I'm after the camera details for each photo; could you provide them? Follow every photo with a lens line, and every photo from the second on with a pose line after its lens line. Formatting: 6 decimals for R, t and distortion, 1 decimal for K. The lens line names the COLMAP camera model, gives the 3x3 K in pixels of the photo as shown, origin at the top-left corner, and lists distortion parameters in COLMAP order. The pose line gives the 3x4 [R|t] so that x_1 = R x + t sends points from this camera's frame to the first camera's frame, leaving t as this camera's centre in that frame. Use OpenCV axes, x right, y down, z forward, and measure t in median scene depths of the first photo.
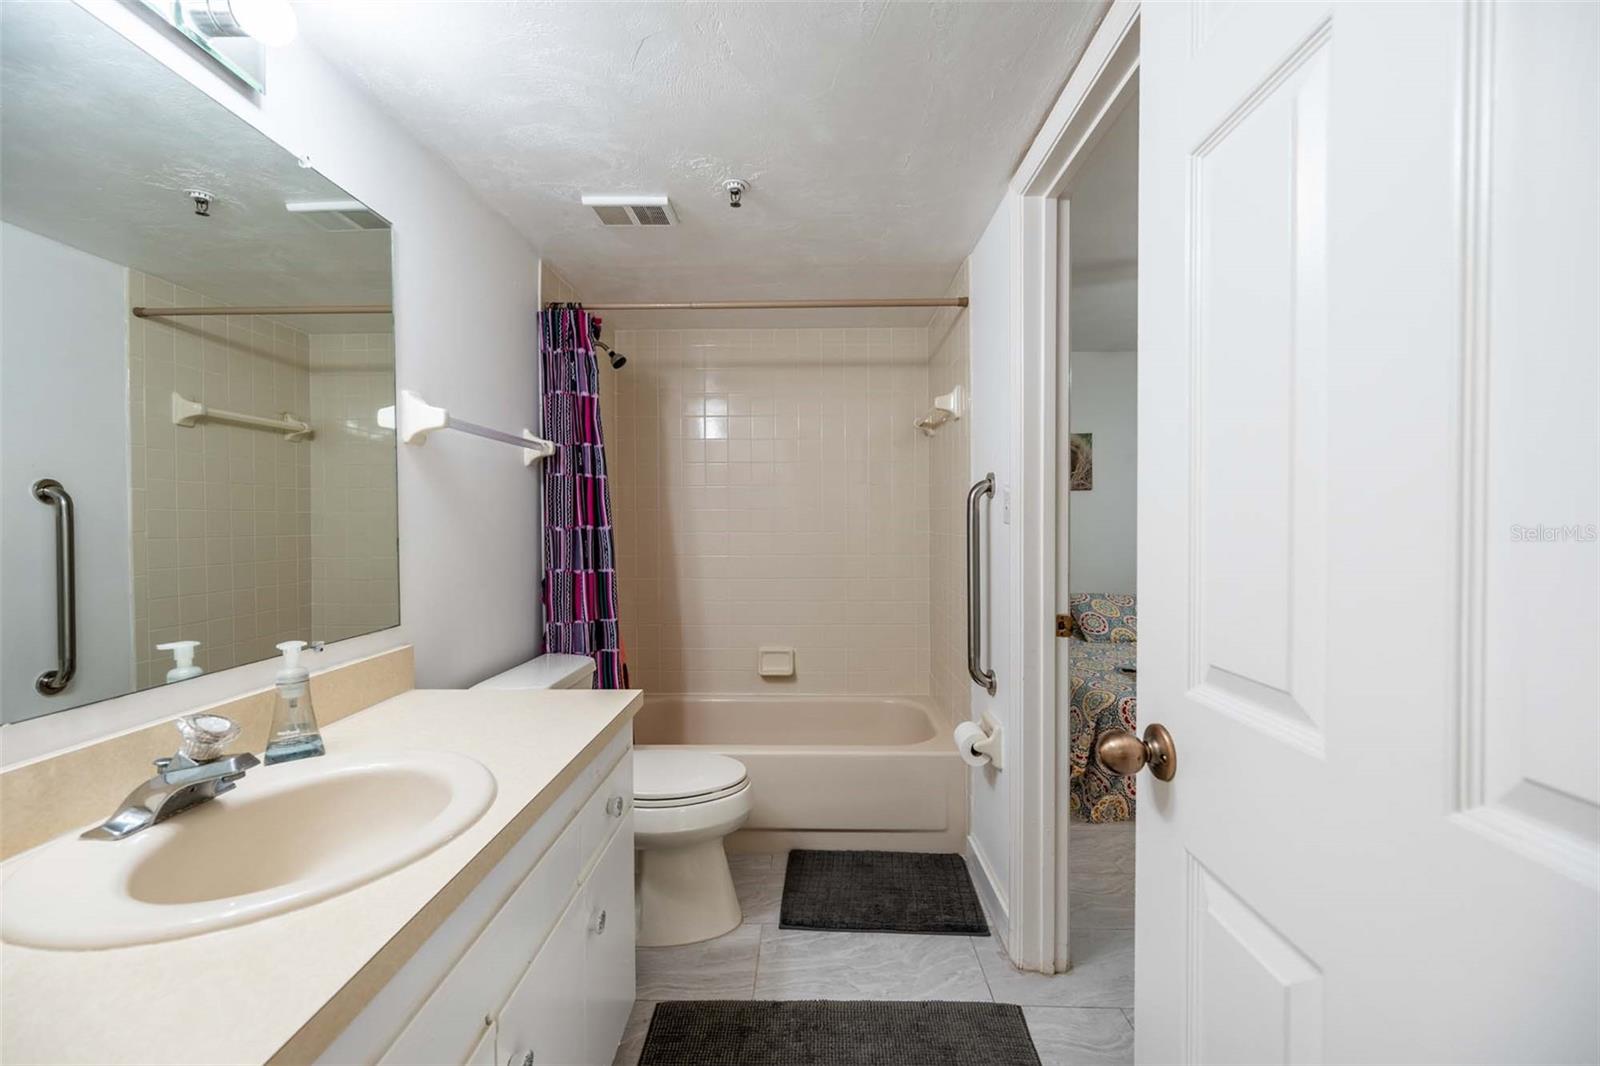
lens RADIAL K [[625.7, 0, 805.4], [0, 625.7, 535.8], [0, 0, 1]] dist [0.001132, 0.000258]
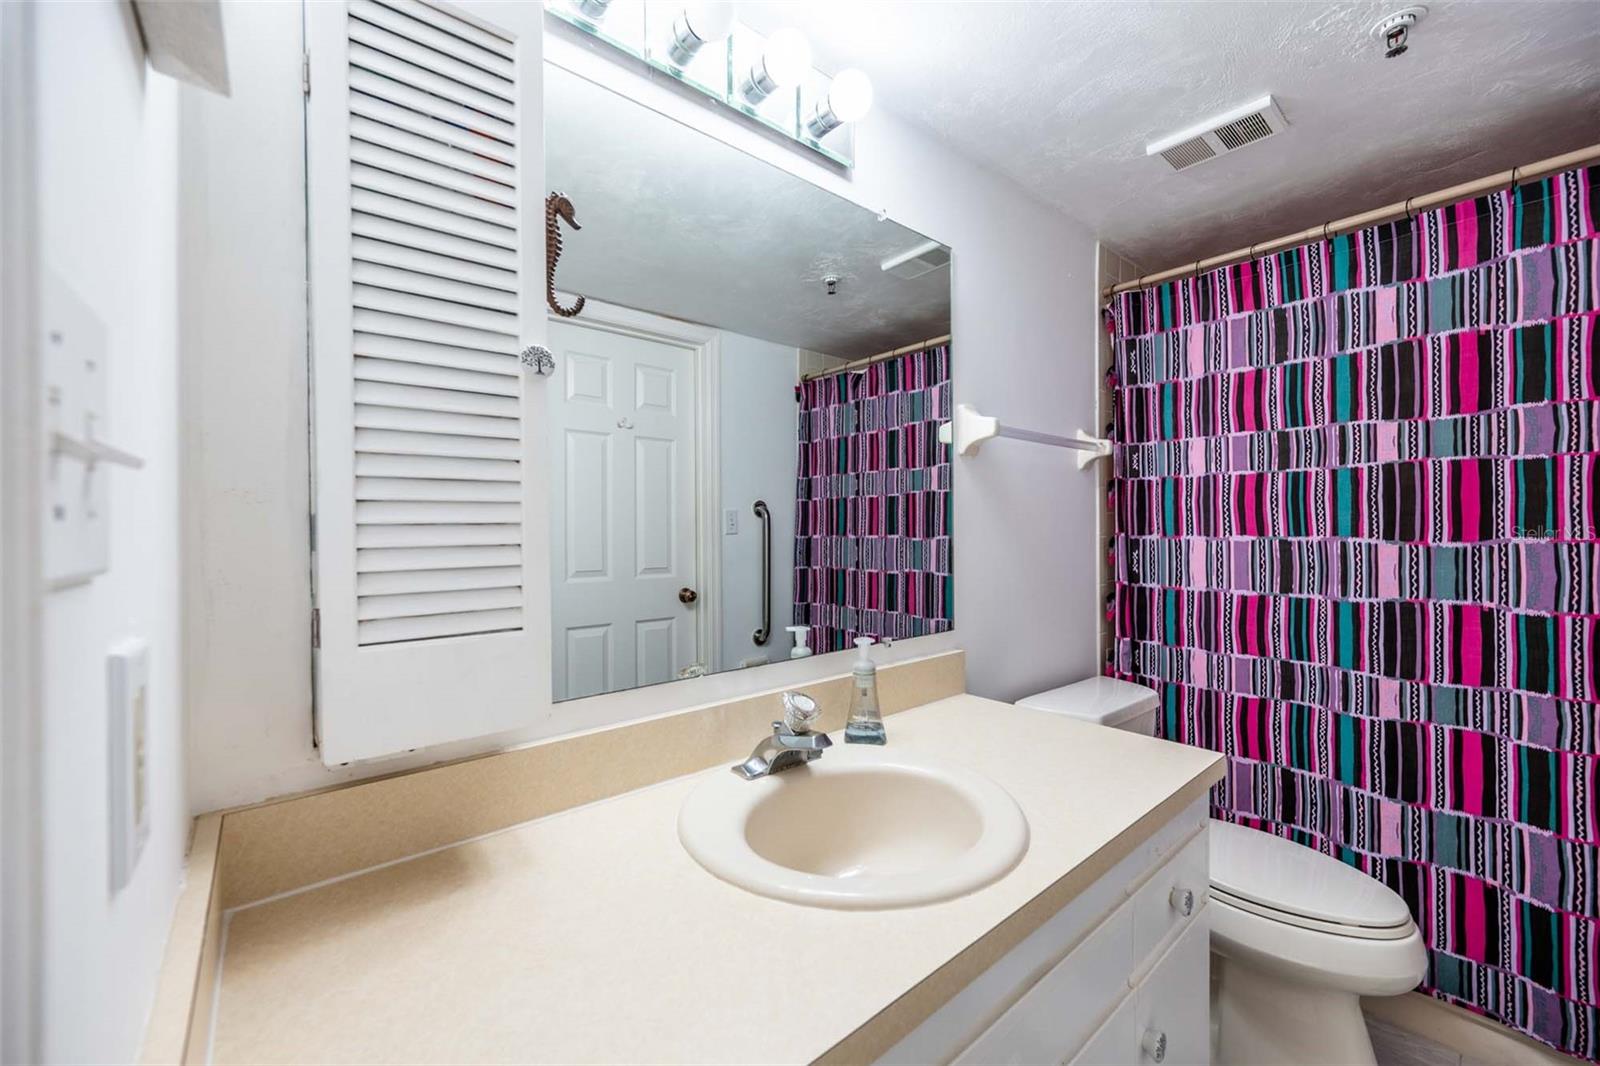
lens RADIAL K [[625.7, 0, 799.2], [0, 625.7, 532.7], [0, 0, 1]] dist [0.001132, 0.000258]
pose [[0.658626, 0.004987, -0.752454, -0.048021], [-0.013861, 0.999889, -0.005506, -0.014442], [0.752343, 0.014056, 0.658622, 0.174418]]
